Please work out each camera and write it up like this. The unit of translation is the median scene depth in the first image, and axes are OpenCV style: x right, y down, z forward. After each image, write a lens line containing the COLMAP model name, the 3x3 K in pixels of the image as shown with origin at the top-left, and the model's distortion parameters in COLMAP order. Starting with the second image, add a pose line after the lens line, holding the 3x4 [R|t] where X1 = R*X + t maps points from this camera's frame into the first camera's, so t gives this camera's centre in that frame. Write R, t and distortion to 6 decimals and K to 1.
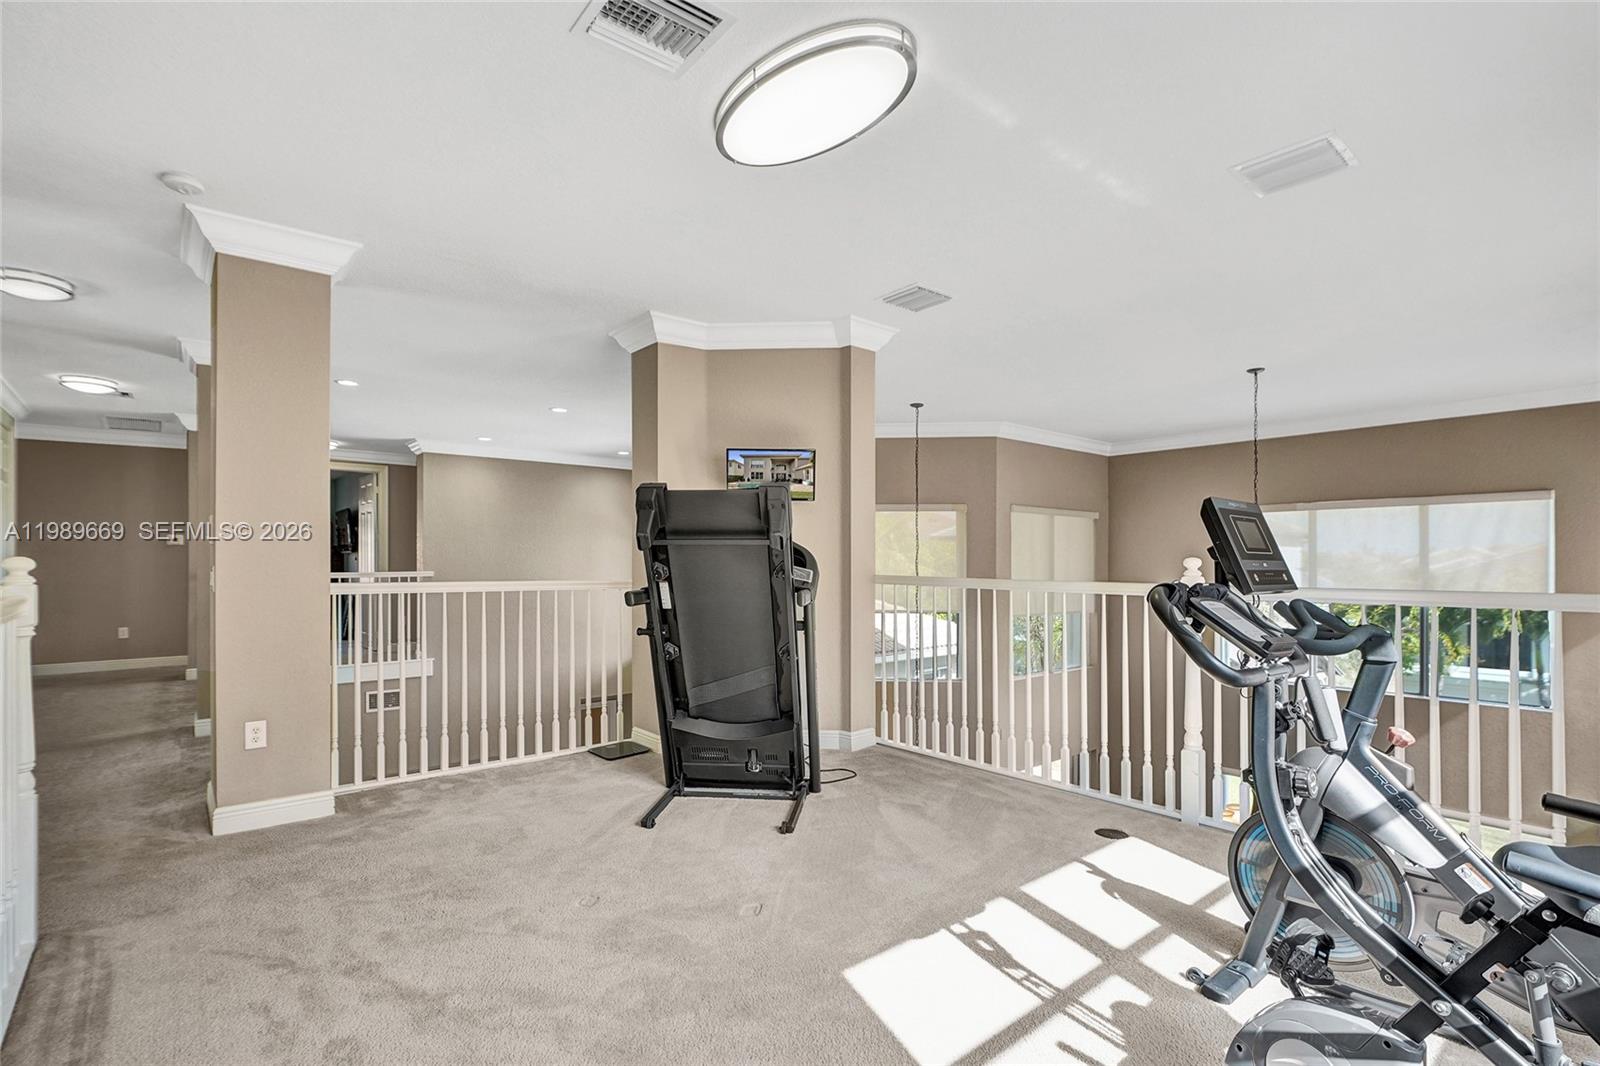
lens RADIAL K [[757.2, 0, 799.2], [0, 757.2, 563.1], [0, 0, 1]] dist [-0.001377, 0.006584]
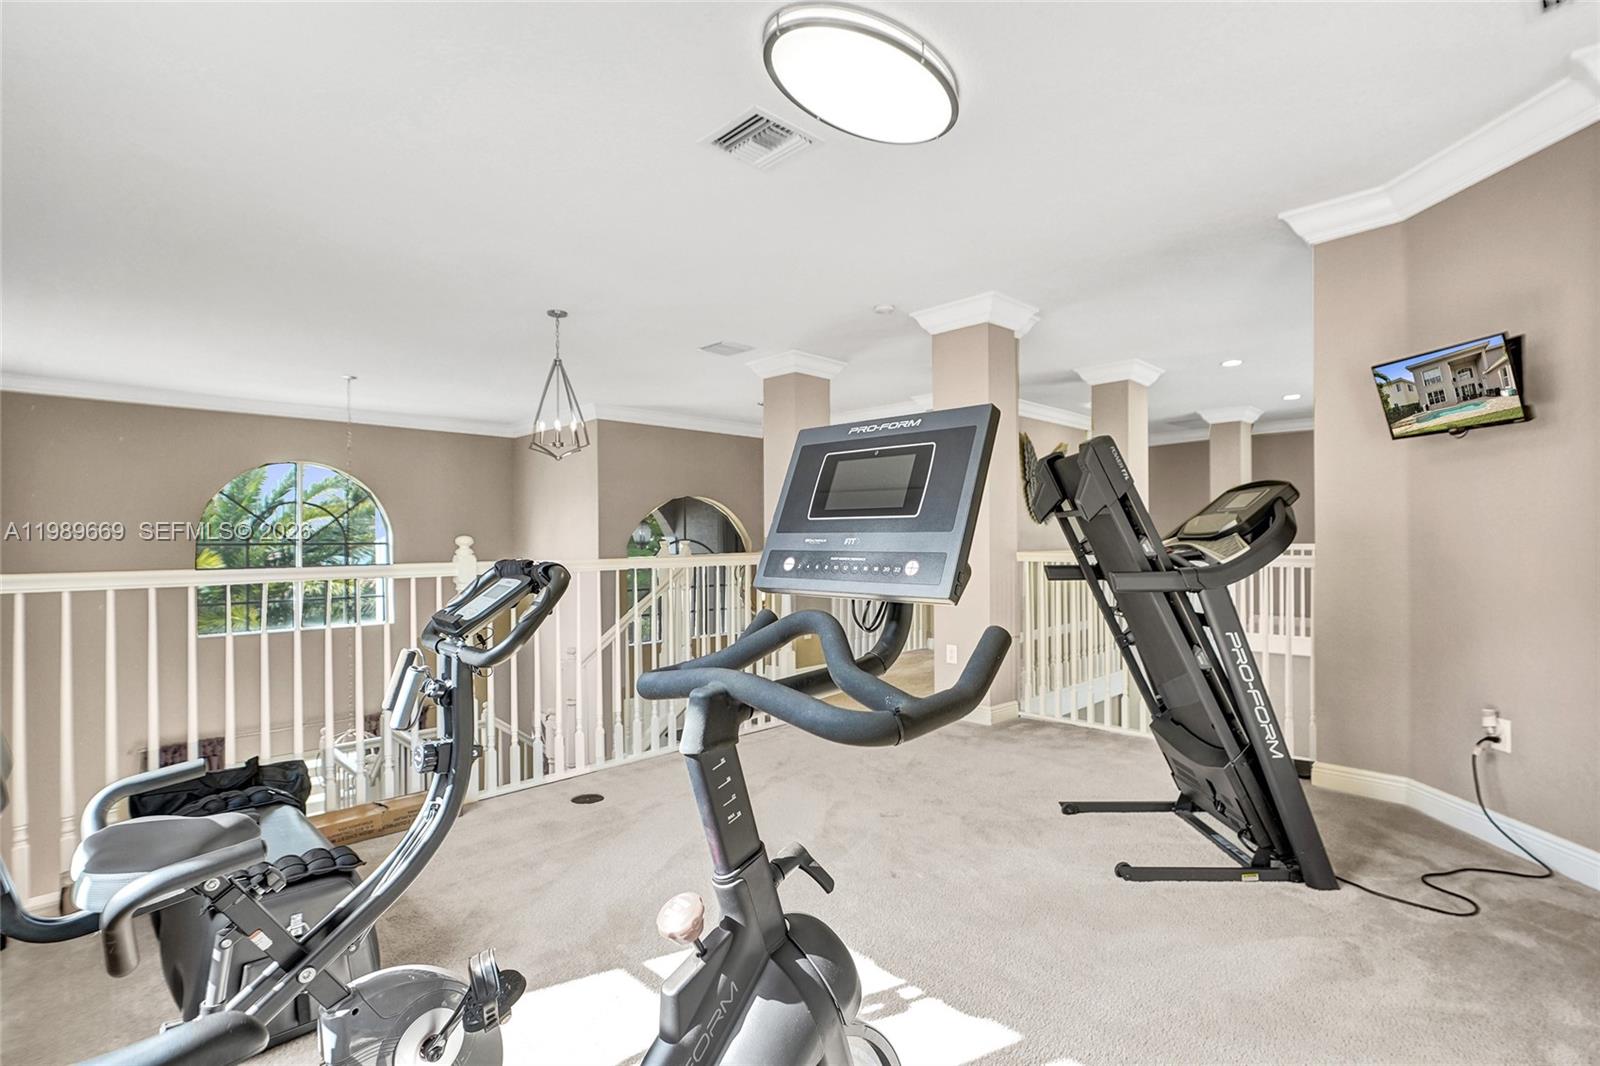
lens RADIAL K [[741.4, 0, 800.9], [0, 741.4, 540.9], [0, 0, 1]] dist [-0.001573, -0.000556]
pose [[0.110420, 0.003841, -0.993878, 0.892971], [0.006482, 0.999968, 0.004585, -0.000990], [0.993864, -0.006948, 0.110392, 0.727282]]
